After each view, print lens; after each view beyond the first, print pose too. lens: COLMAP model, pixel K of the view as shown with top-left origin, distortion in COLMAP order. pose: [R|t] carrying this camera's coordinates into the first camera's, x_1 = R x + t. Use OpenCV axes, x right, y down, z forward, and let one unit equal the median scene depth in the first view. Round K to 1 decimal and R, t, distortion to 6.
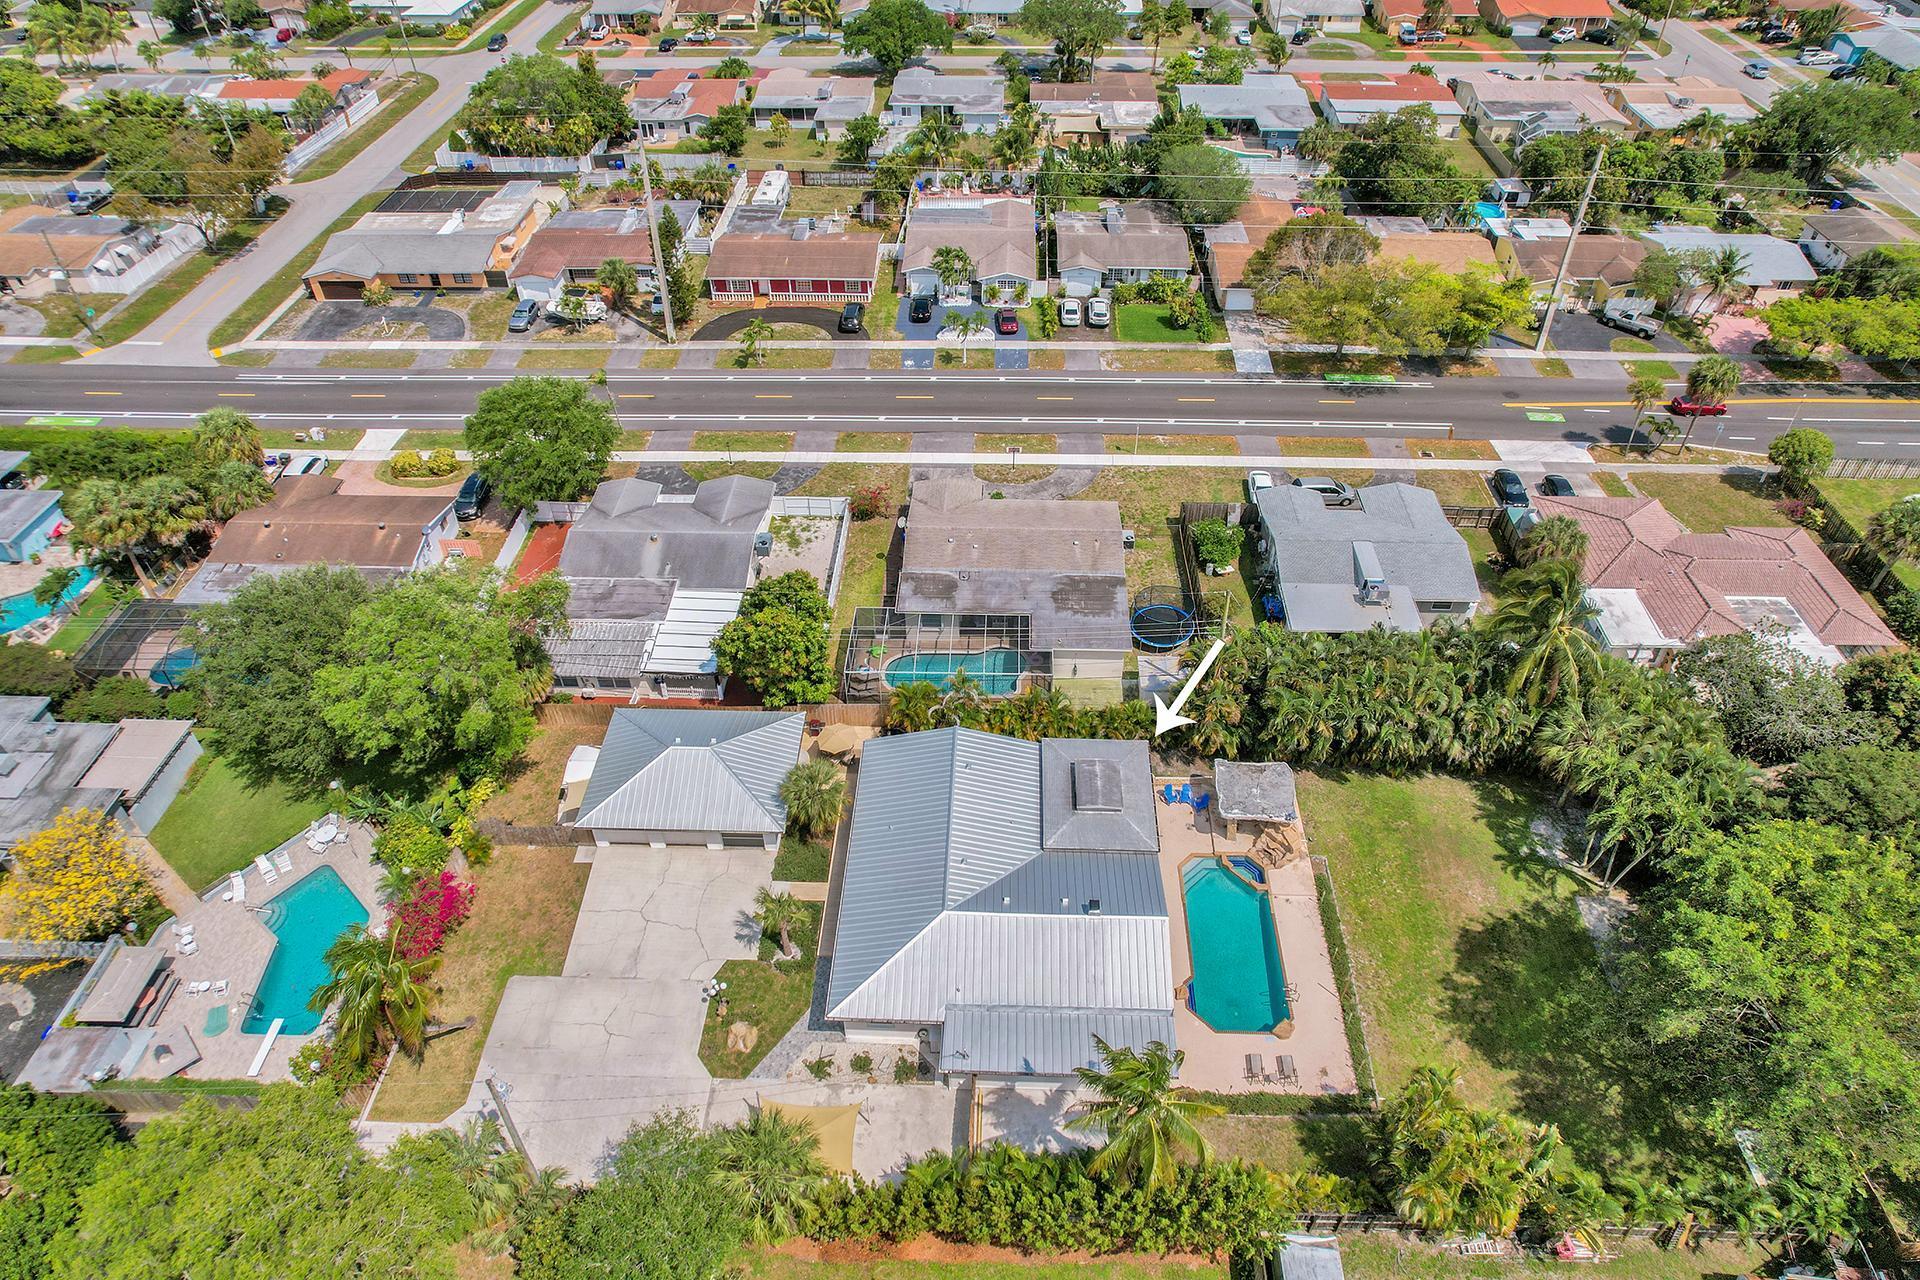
lens RADIAL K [[1210.0, 0, 960.0], [0, 1210.0, 640.0], [0, 0, 1]] dist [-0.071424, 0.060157]
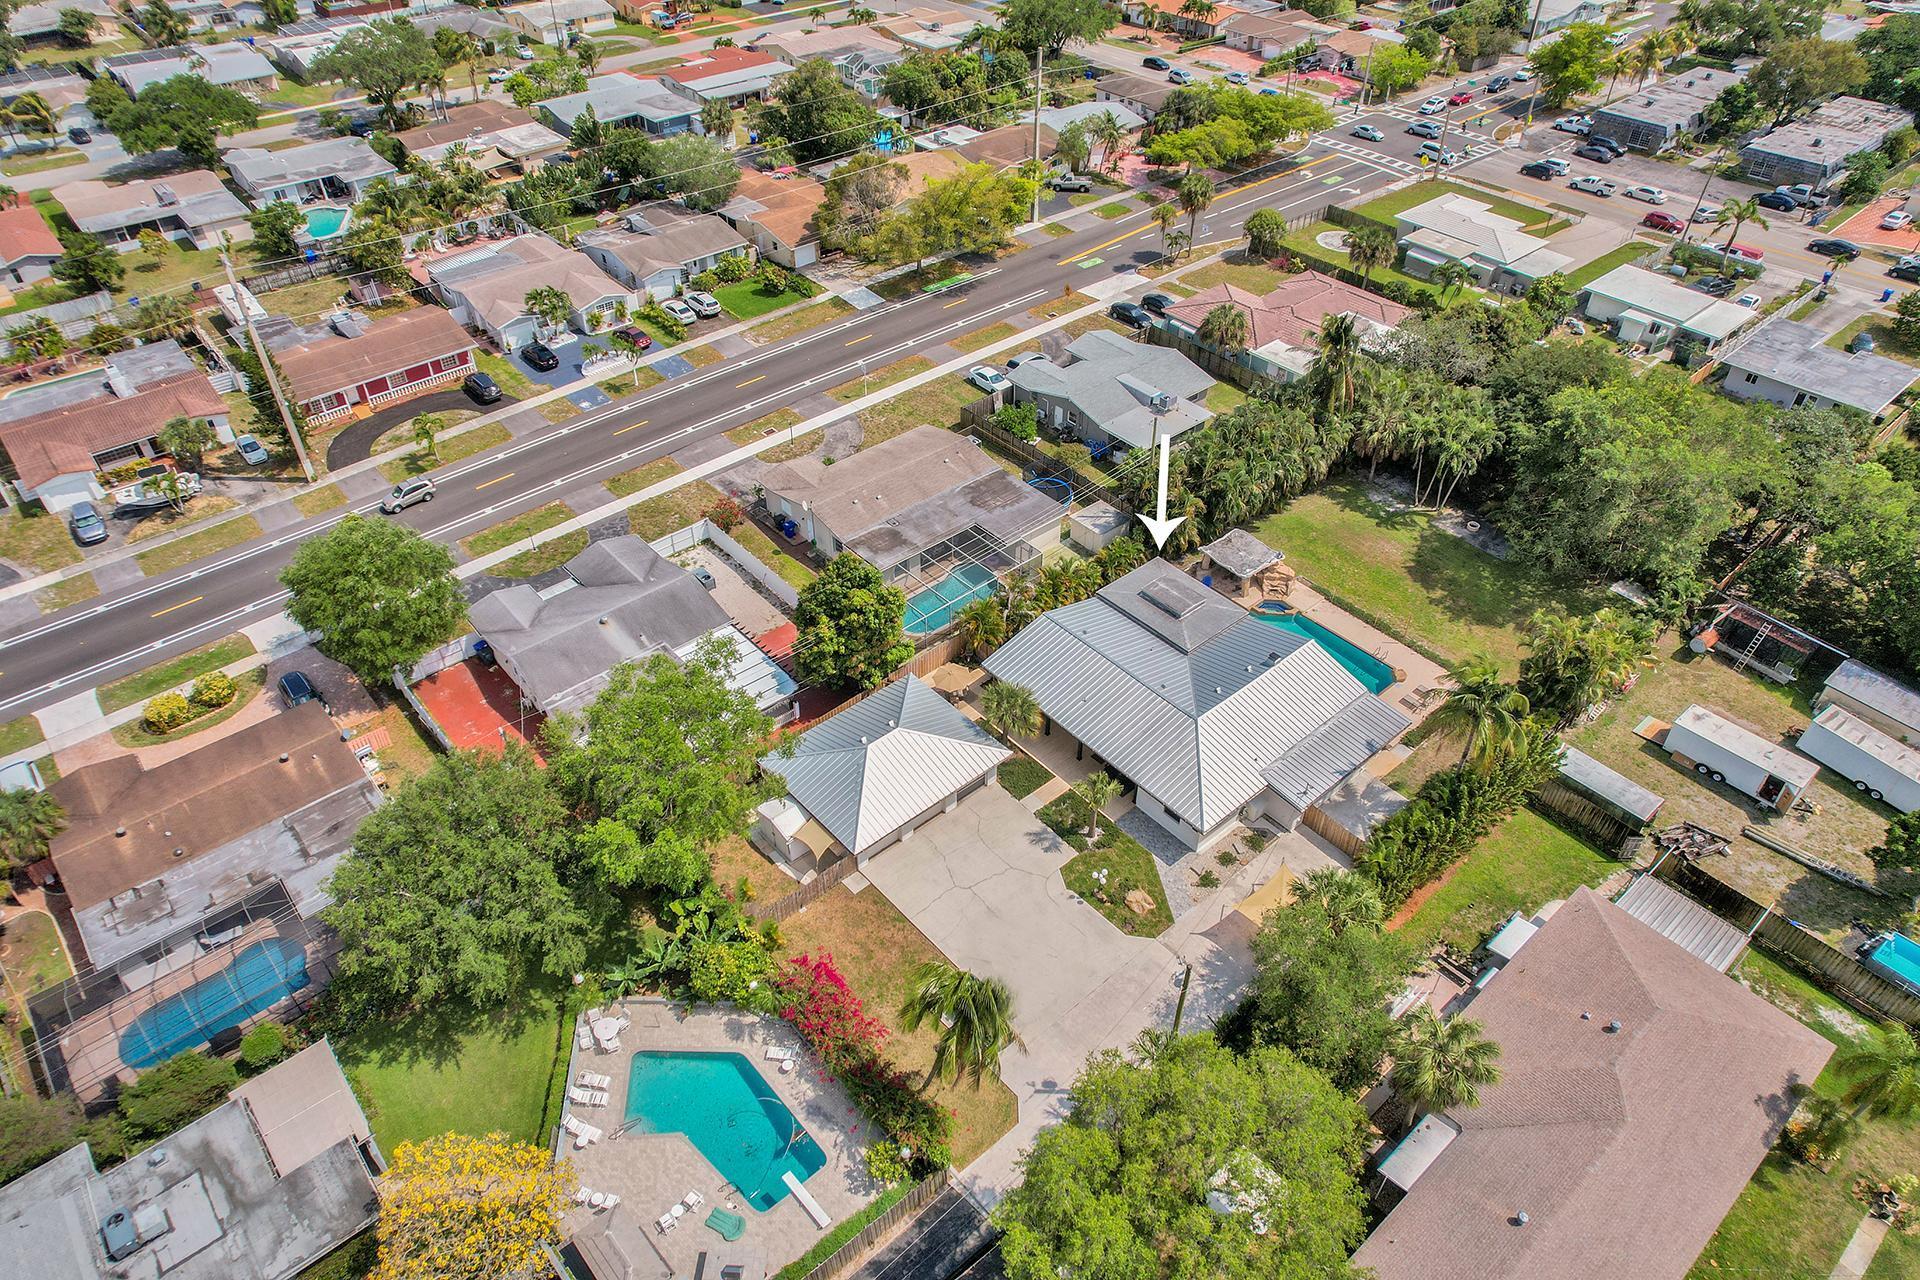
lens RADIAL K [[1210.0, 0, 960.0], [0, 1210.0, 640.0], [0, 0, 1]] dist [-0.071424, 0.060157]
pose [[0.735080, -0.436617, 0.518674, -0.393535], [0.441180, 0.888942, 0.123053, -0.047161], [-0.514798, 0.138375, 0.846071, 0.057249]]
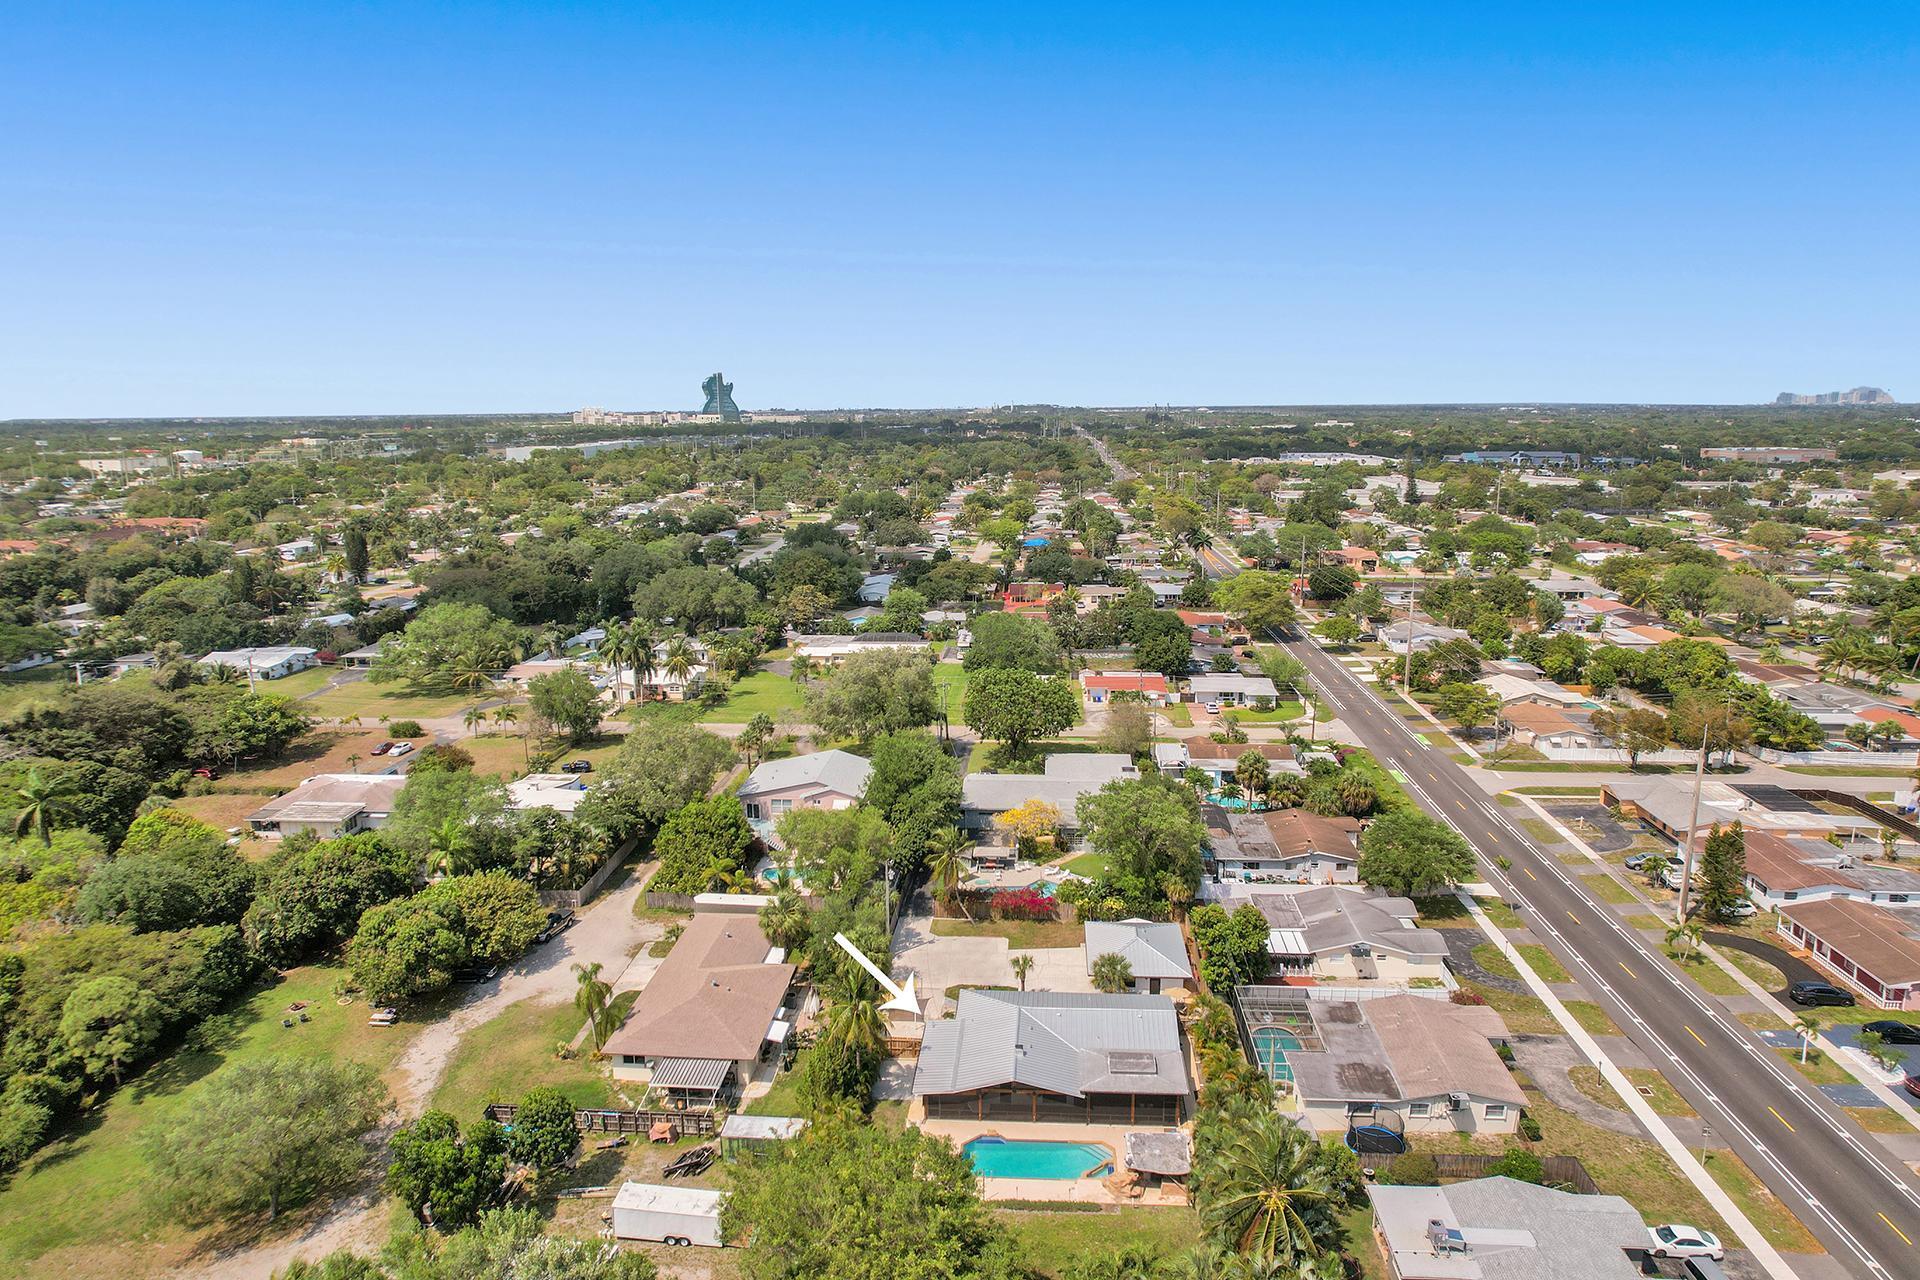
lens RADIAL K [[1210.0, 0, 960.0], [0, 1210.0, 640.0], [0, 0, 1]] dist [-0.071424, 0.060157]
pose [[-0.046495, 0.194192, -0.979861, 0.811998], [-0.641528, 0.746089, 0.178304, -0.215372], [0.765689, 0.636899, 0.089890, 0.237008]]
